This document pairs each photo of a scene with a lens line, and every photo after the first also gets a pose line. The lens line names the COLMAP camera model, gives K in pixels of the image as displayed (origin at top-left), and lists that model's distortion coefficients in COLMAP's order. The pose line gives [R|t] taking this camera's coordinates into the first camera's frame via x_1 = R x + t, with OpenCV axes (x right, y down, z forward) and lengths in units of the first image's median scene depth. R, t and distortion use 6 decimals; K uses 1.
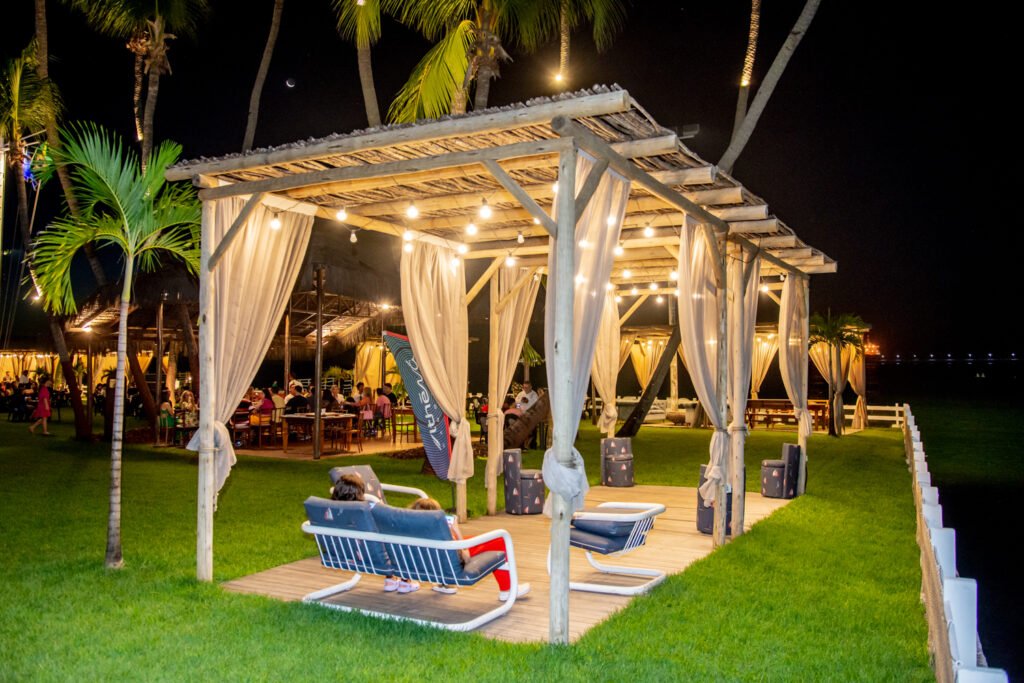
lens RADIAL K [[796.4, 0, 513.5], [0, 796.4, 342.1], [0, 0, 1]] dist [-0.045620, 0.004596]
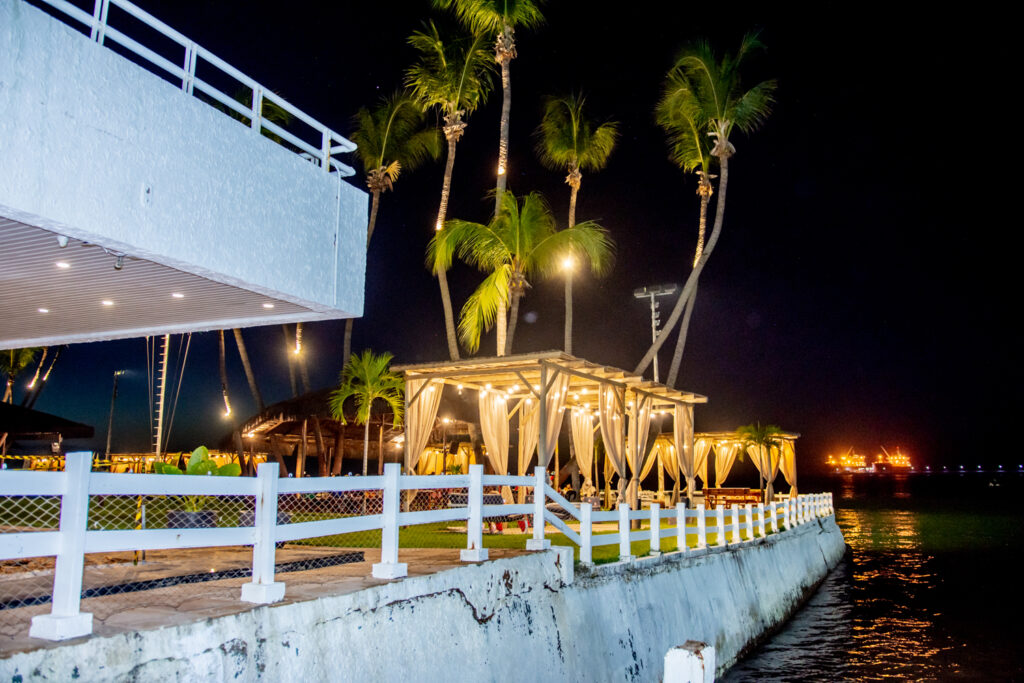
lens RADIAL K [[796.4, 0, 510.7], [0, 796.4, 339.3], [0, 0, 1]] dist [-0.045620, 0.004596]
pose [[0.998987, -0.004284, -0.044786, 0.035174], [-0.002228, 0.989523, -0.144355, 0.034879], [0.044935, 0.144309, 0.988512, -0.894482]]
